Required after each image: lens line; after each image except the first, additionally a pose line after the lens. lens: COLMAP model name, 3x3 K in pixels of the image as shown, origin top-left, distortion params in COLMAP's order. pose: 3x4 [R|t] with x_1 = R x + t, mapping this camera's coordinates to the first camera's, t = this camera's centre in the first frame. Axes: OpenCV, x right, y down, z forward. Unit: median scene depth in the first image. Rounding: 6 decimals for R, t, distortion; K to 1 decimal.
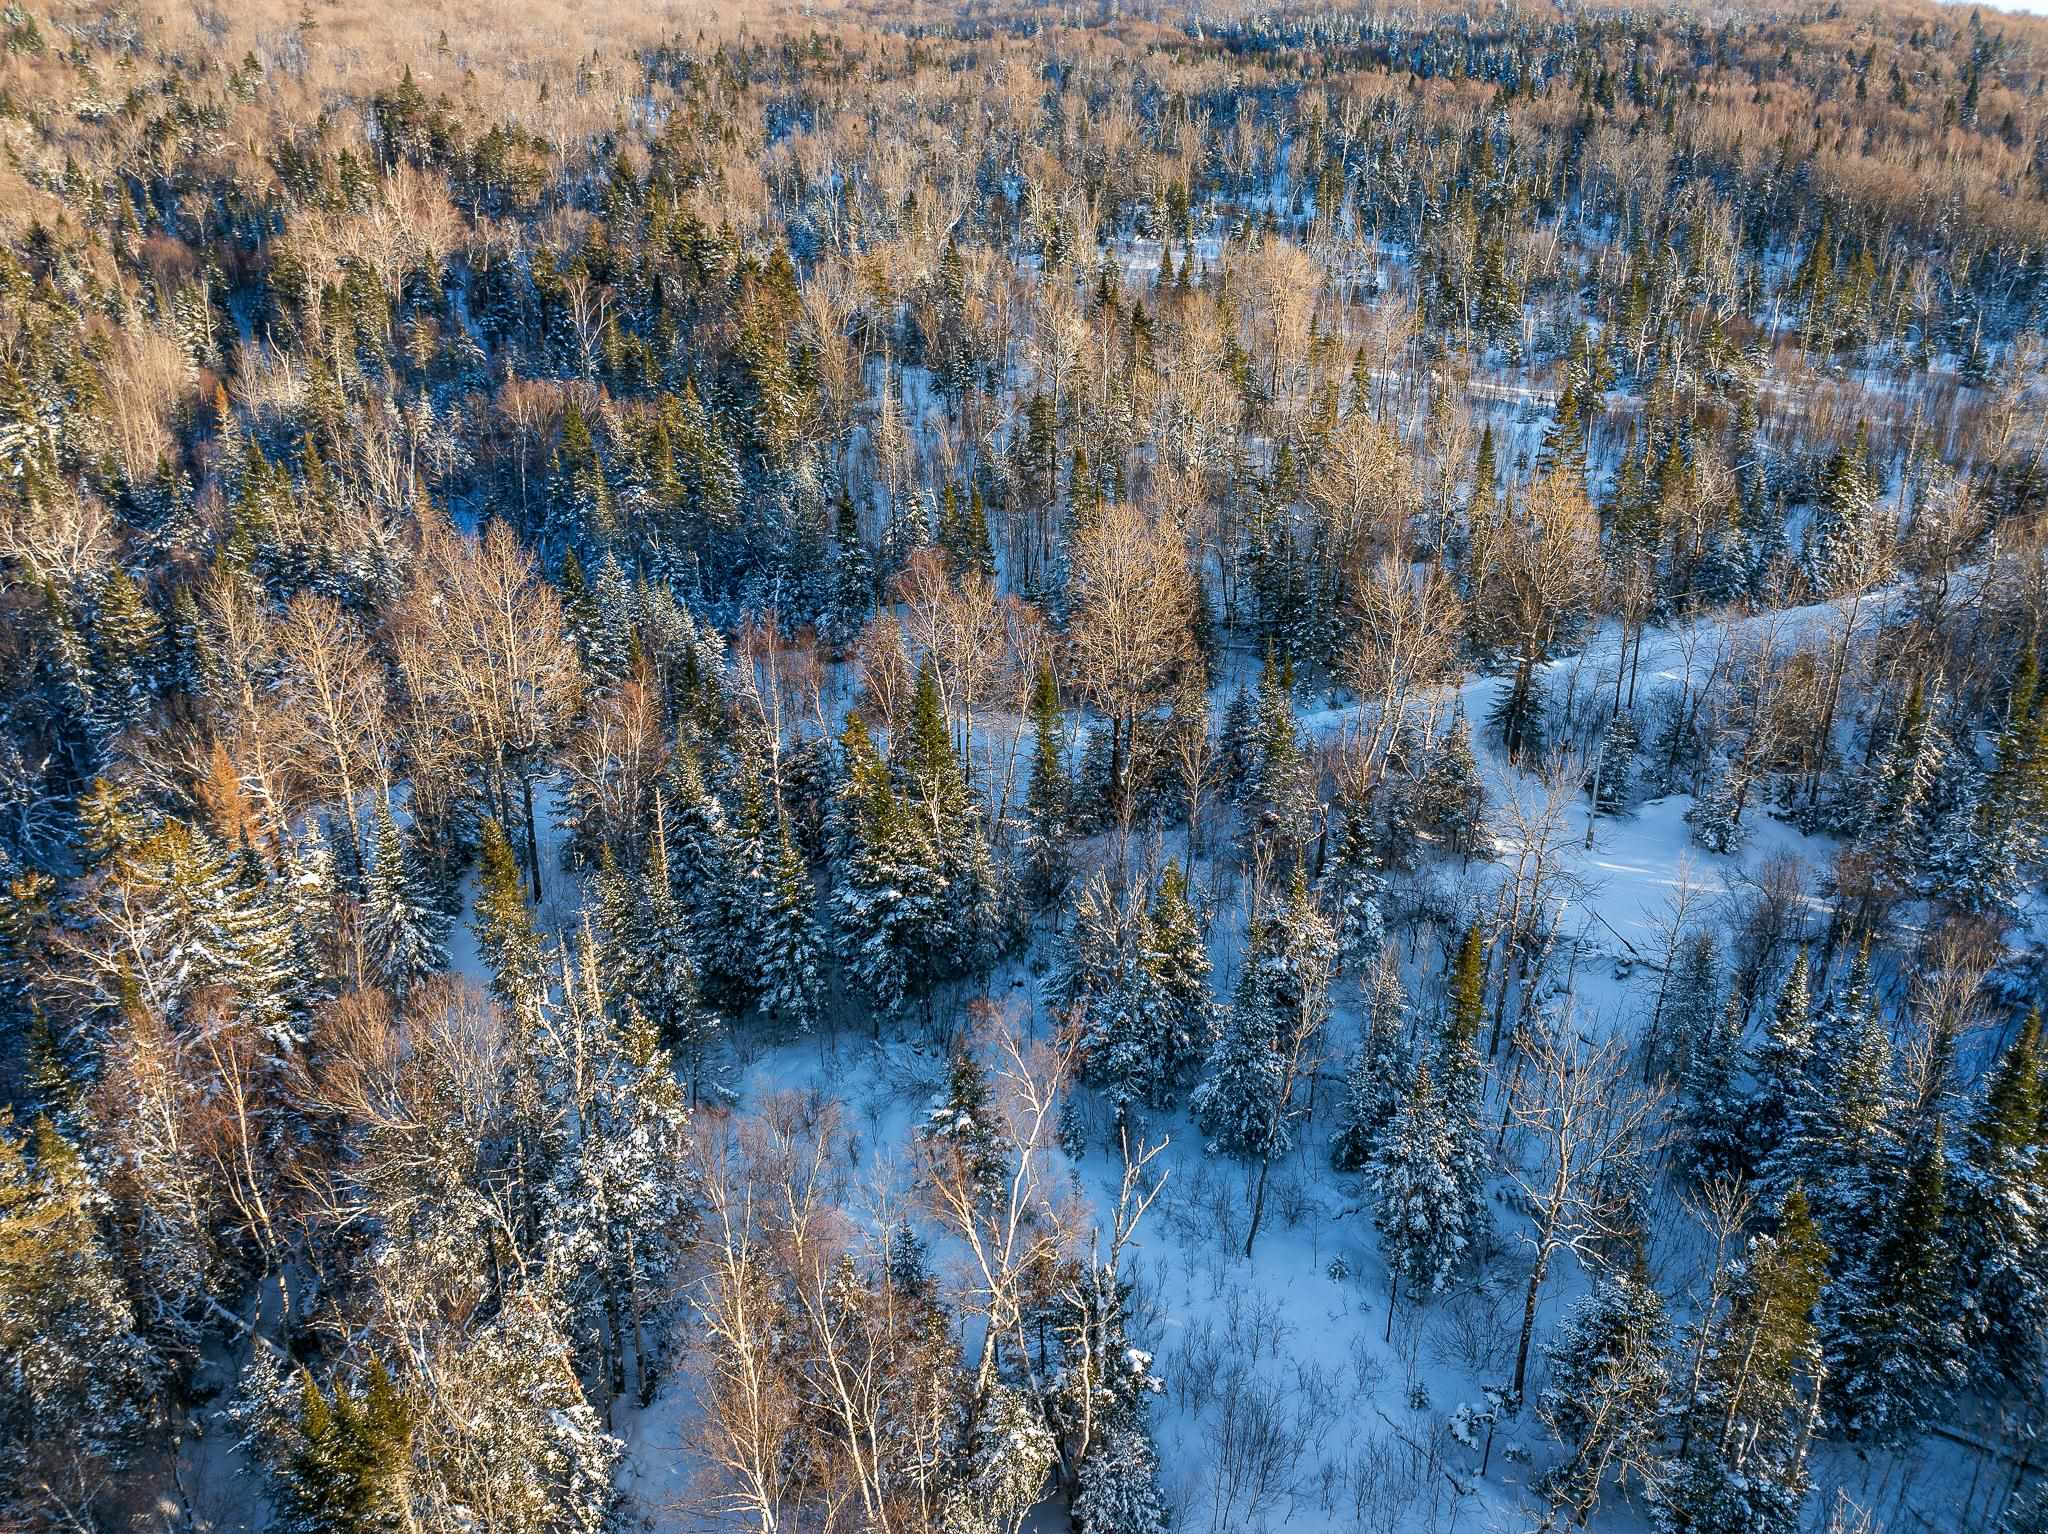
lens RADIAL K [[1436.1, 0, 1024.0], [0, 1436.1, 767.0], [0, 0, 1]] dist [-0.035769, -0.000307]
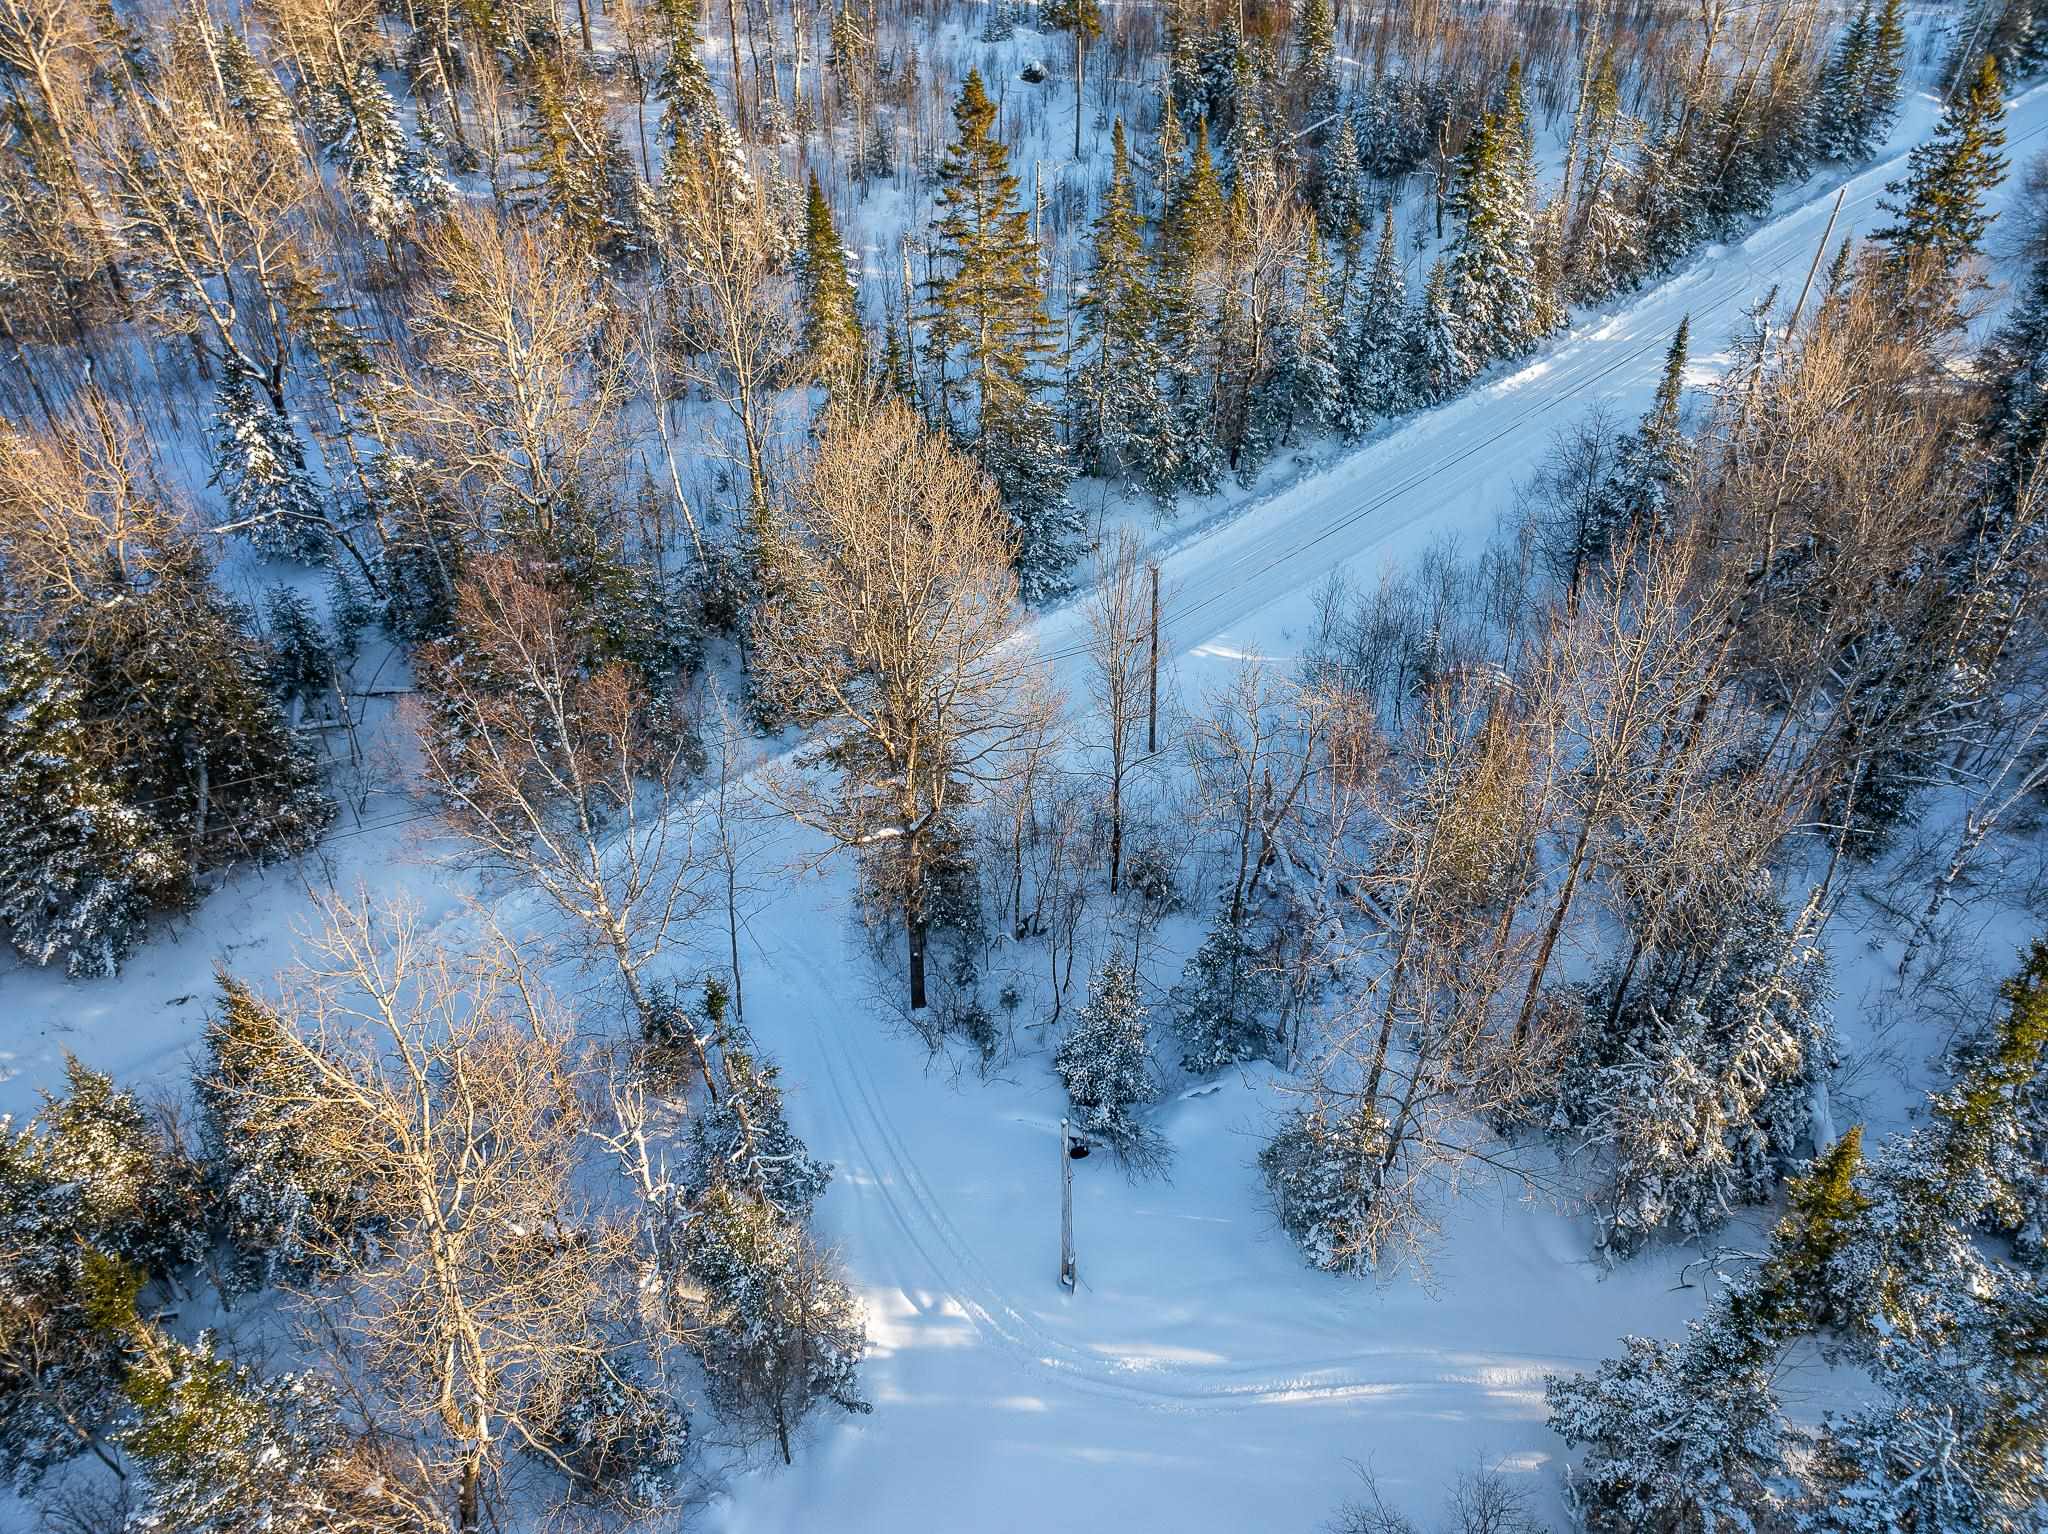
lens RADIAL K [[1436.1, 0, 1024.0], [0, 1436.1, 767.0], [0, 0, 1]] dist [-0.035769, -0.000307]
pose [[0.956837, -0.187745, 0.221844, 0.231219], [0.117166, 0.947750, 0.296720, -0.170870], [-0.265961, -0.257920, 0.928839, 0.463690]]
